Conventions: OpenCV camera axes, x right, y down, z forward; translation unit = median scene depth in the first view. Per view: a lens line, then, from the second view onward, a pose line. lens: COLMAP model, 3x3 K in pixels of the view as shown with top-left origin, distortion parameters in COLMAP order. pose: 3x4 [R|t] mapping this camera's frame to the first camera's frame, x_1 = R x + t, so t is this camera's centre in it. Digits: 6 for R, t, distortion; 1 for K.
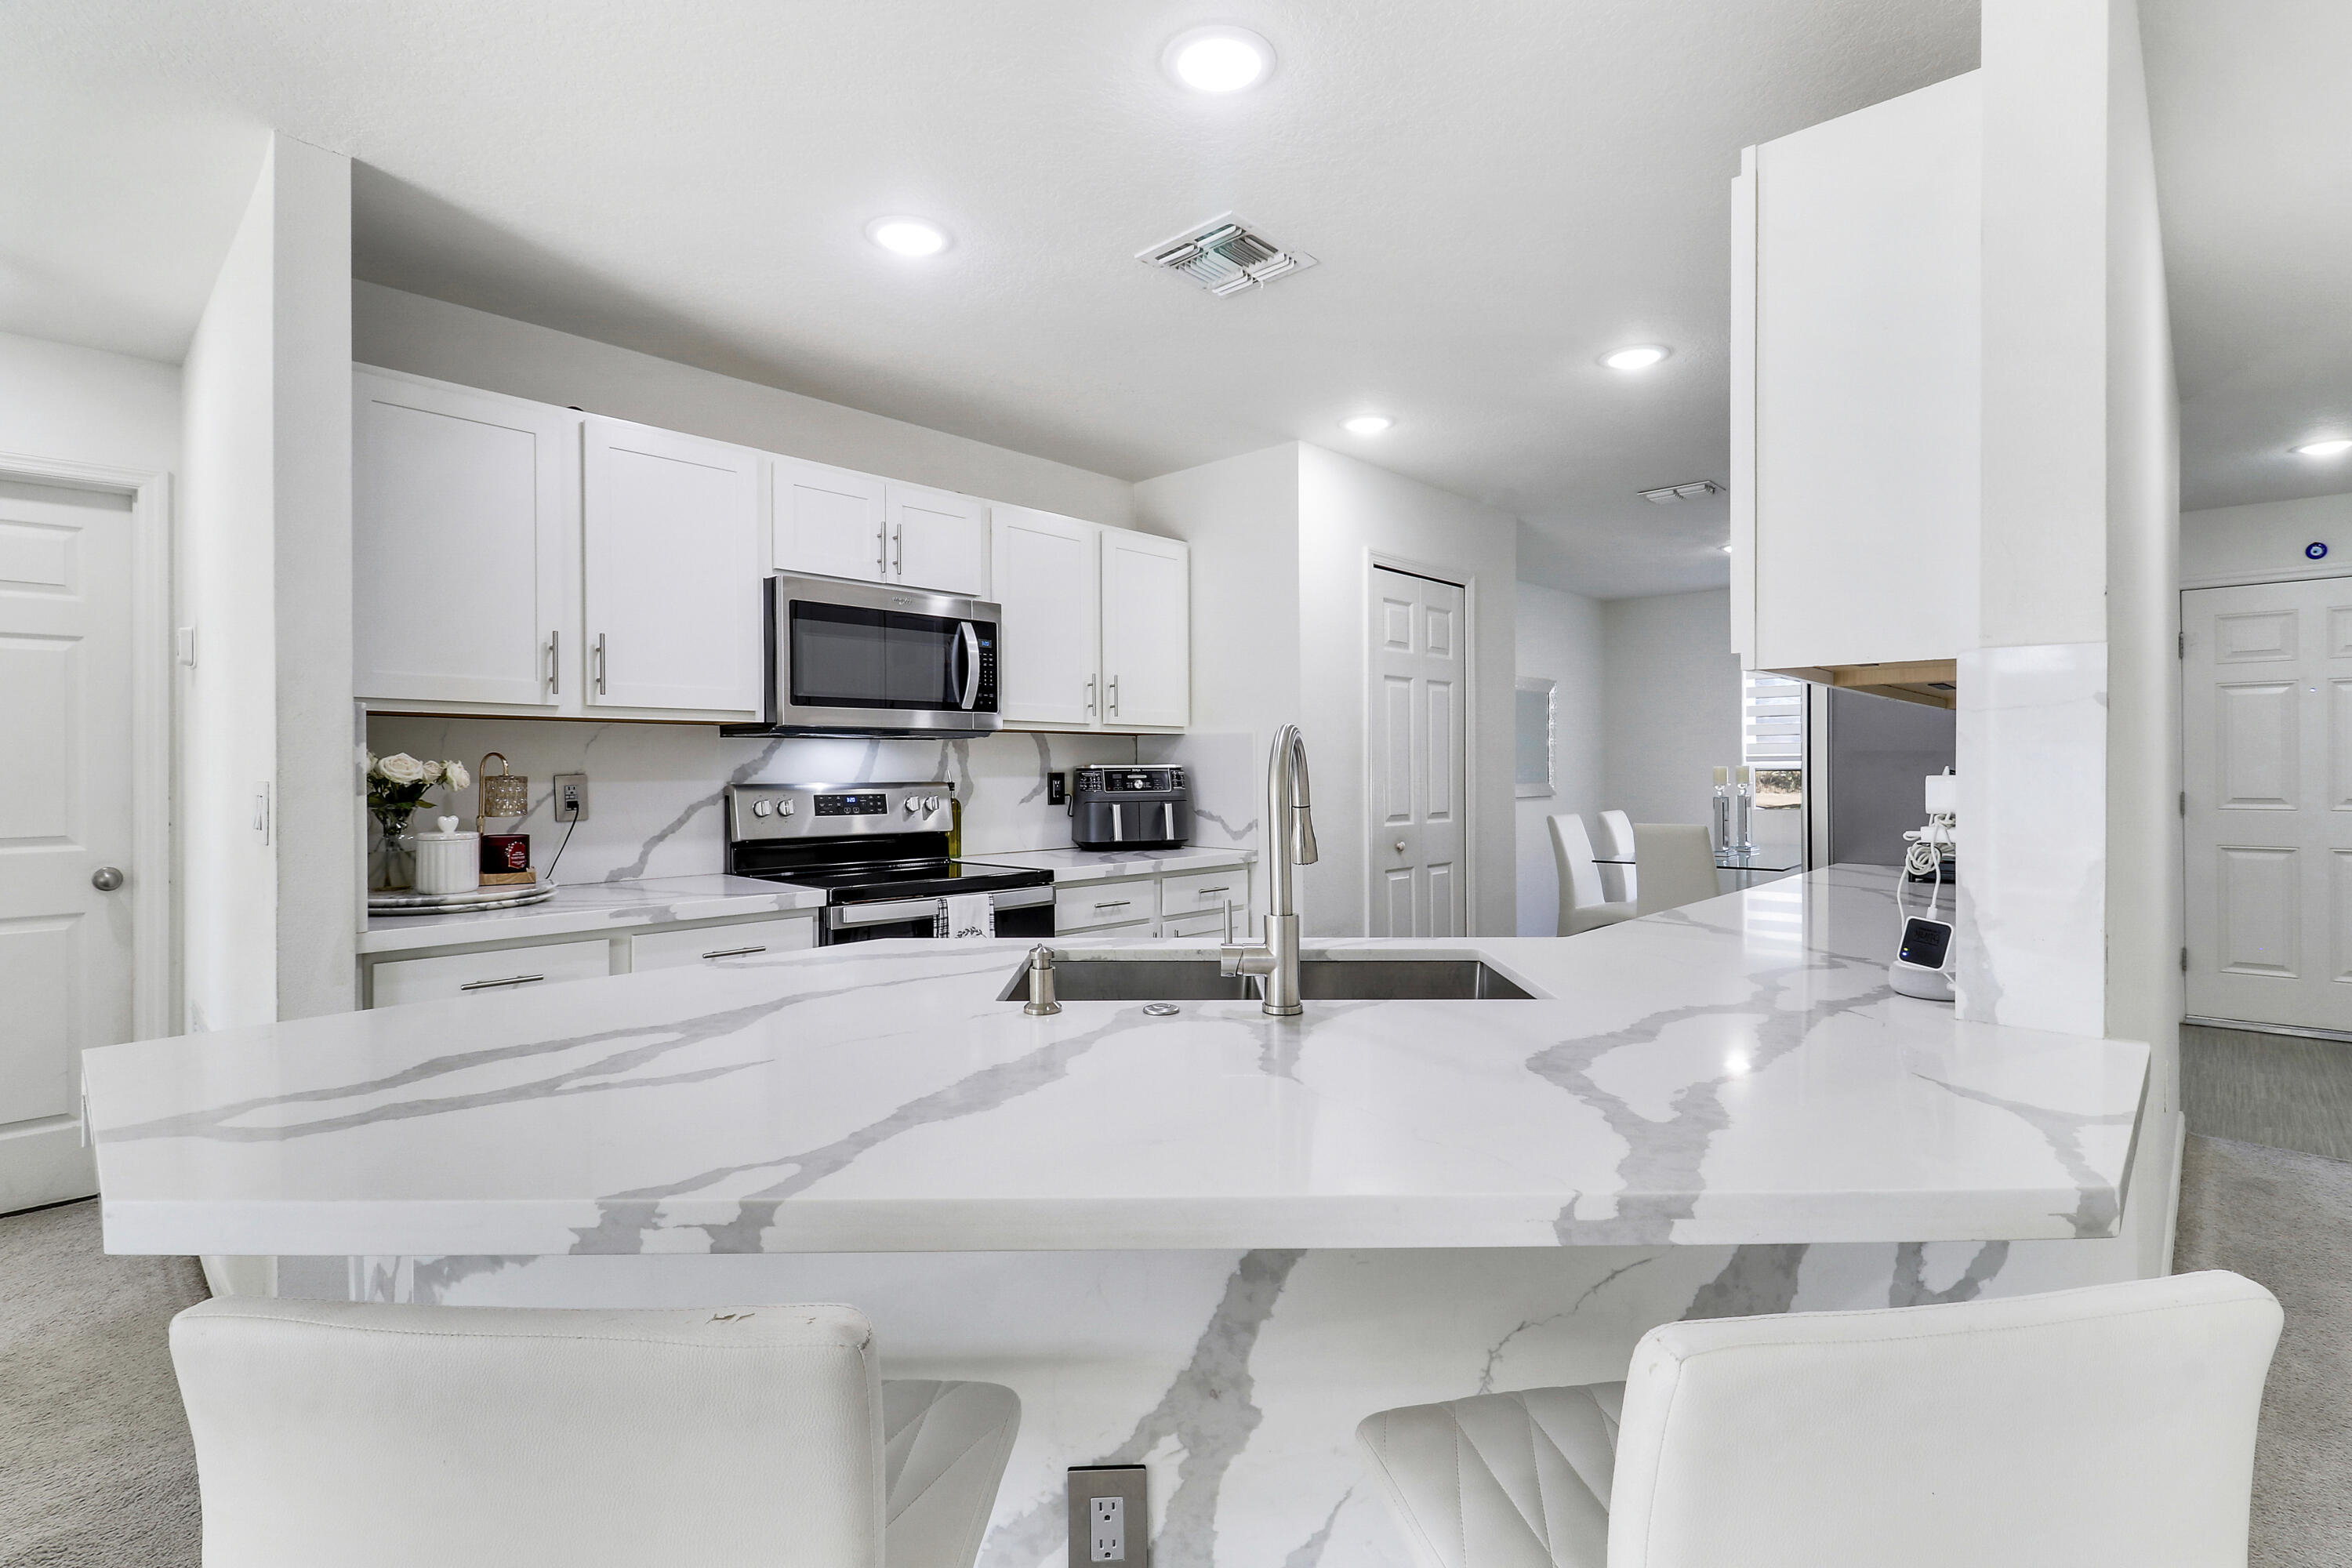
lens RADIAL K [[1081.1, 0, 1346.2], [0, 1081.1, 834.2], [0, 0, 1]] dist [-0.041541, 0.000157]
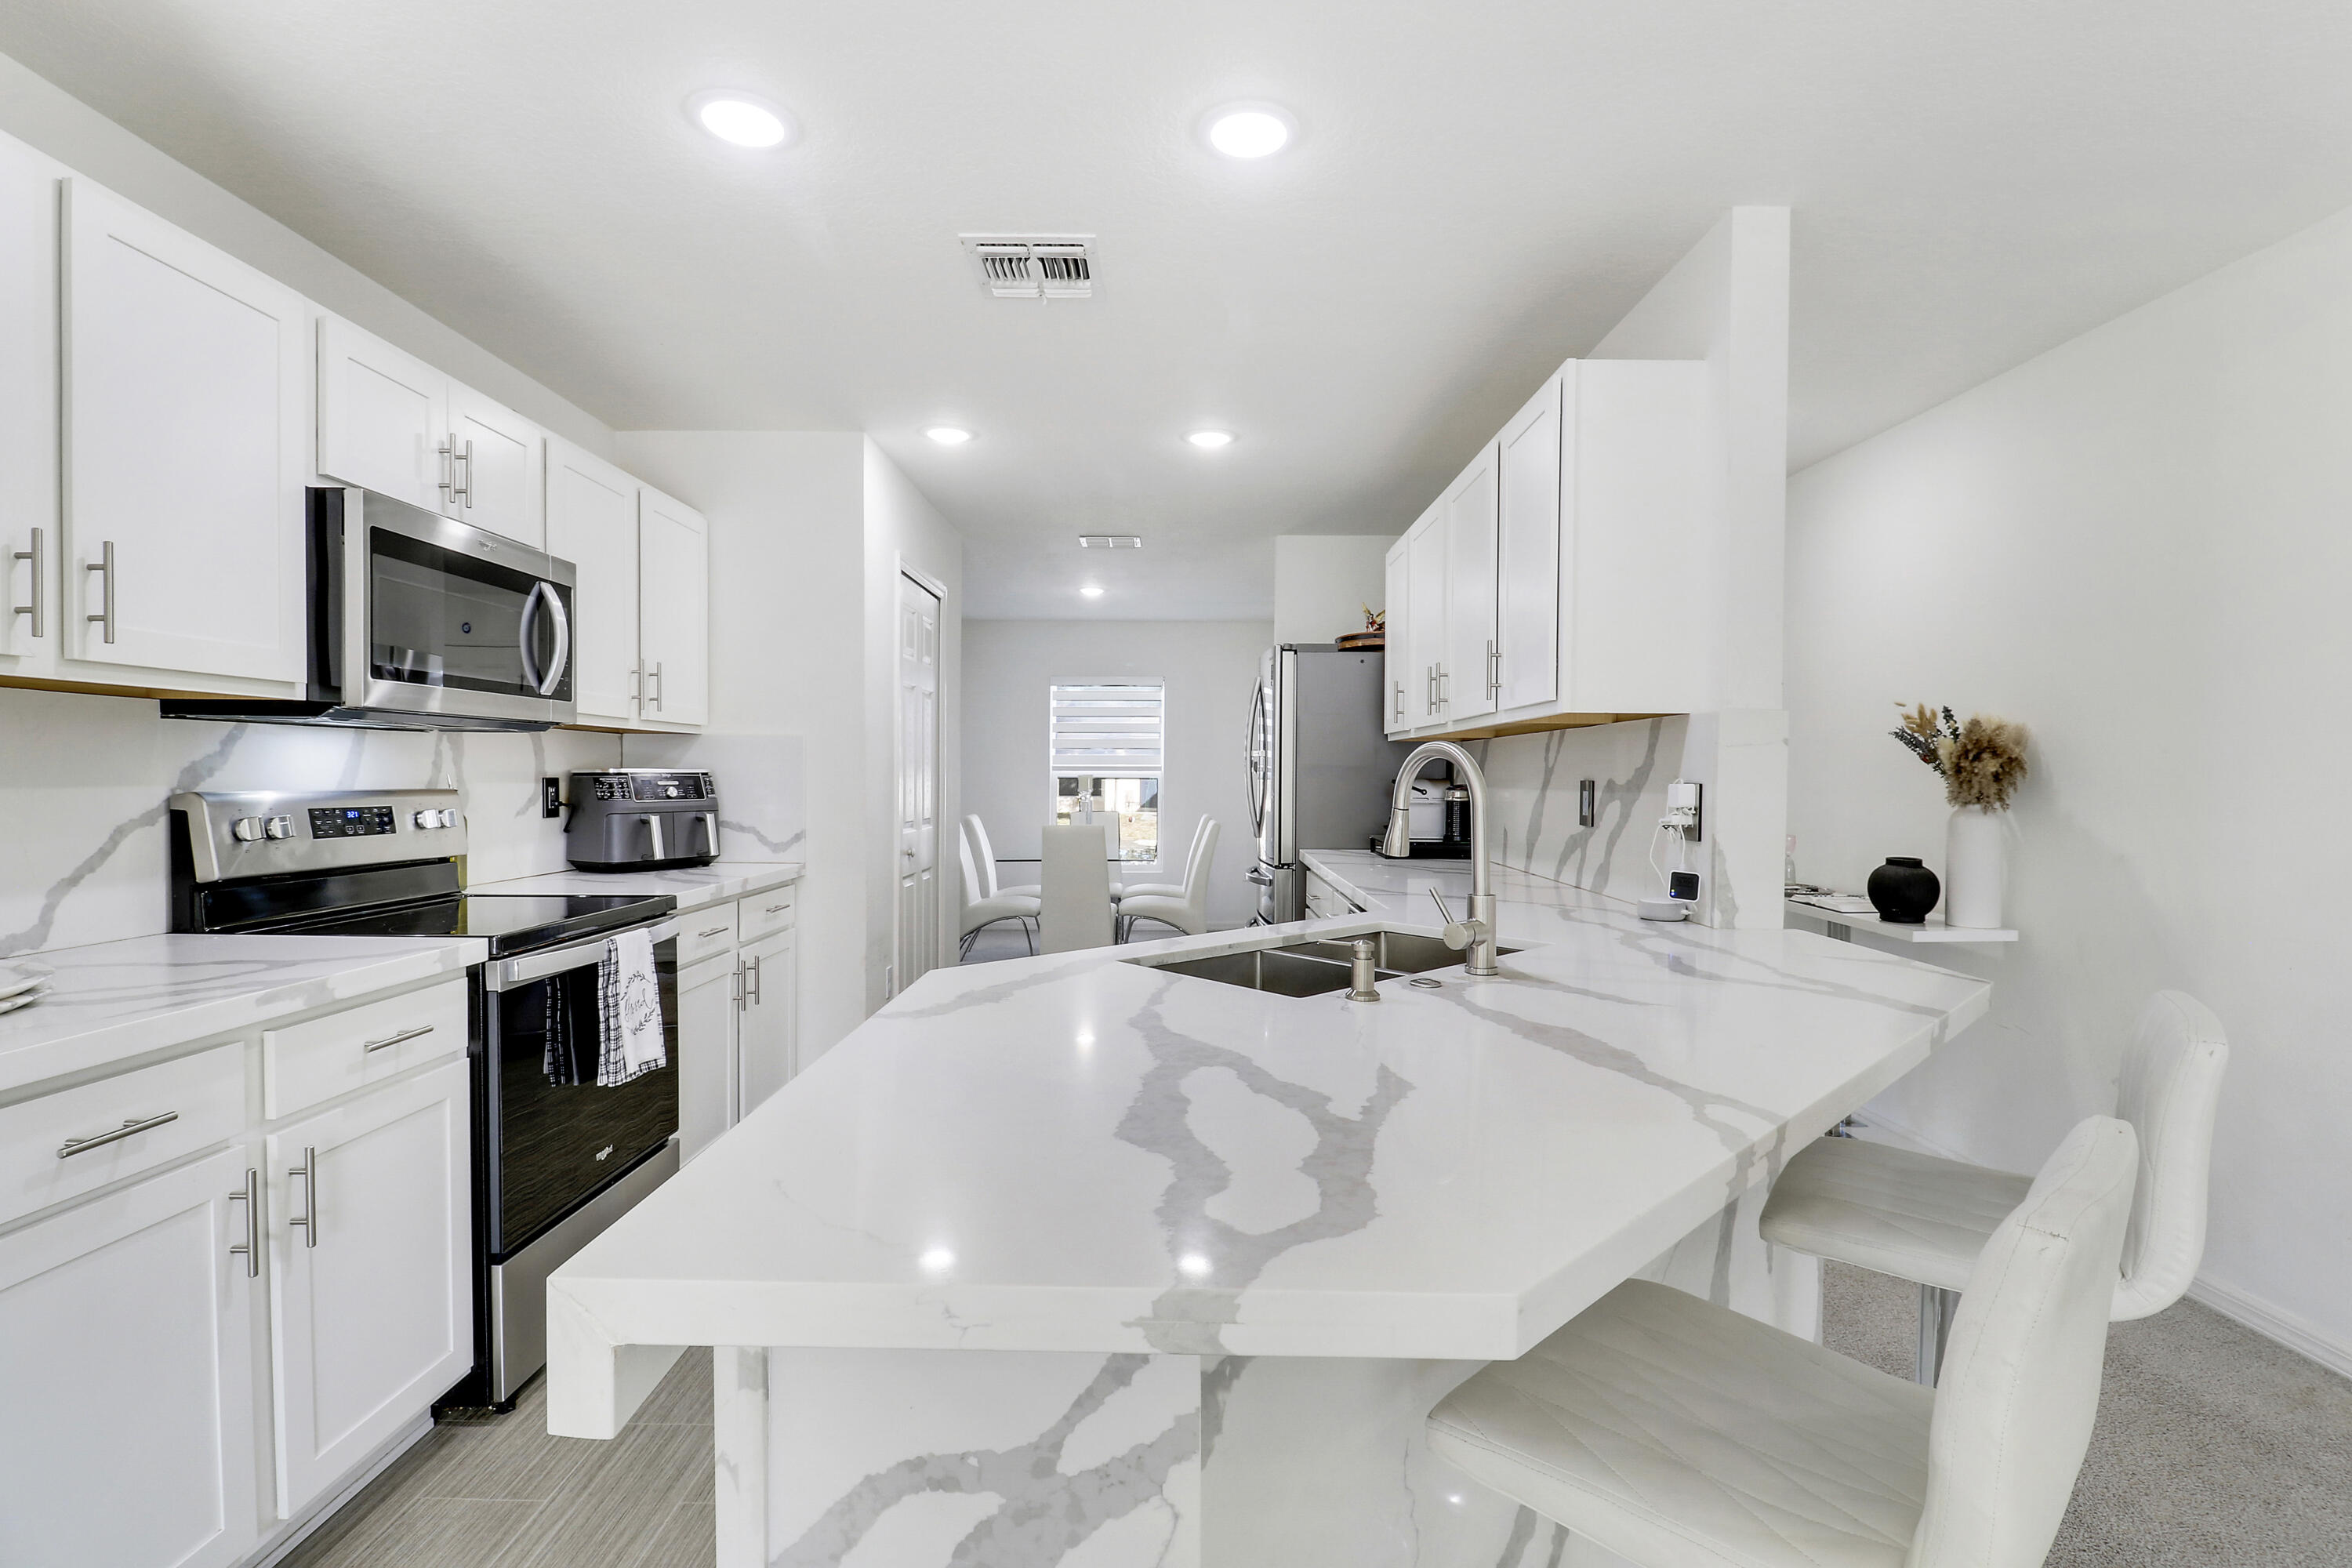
lens RADIAL K [[1023.0, 0, 1216.7], [0, 1023.0, 785.7], [0, 0, 1]] dist [-0.008459, -0.000427]
pose [[0.761136, -0.000531, 0.648592, -0.453277], [0.033641, 0.998686, -0.038662, -0.006002], [-0.647720, 0.051246, 0.760153, 0.125006]]
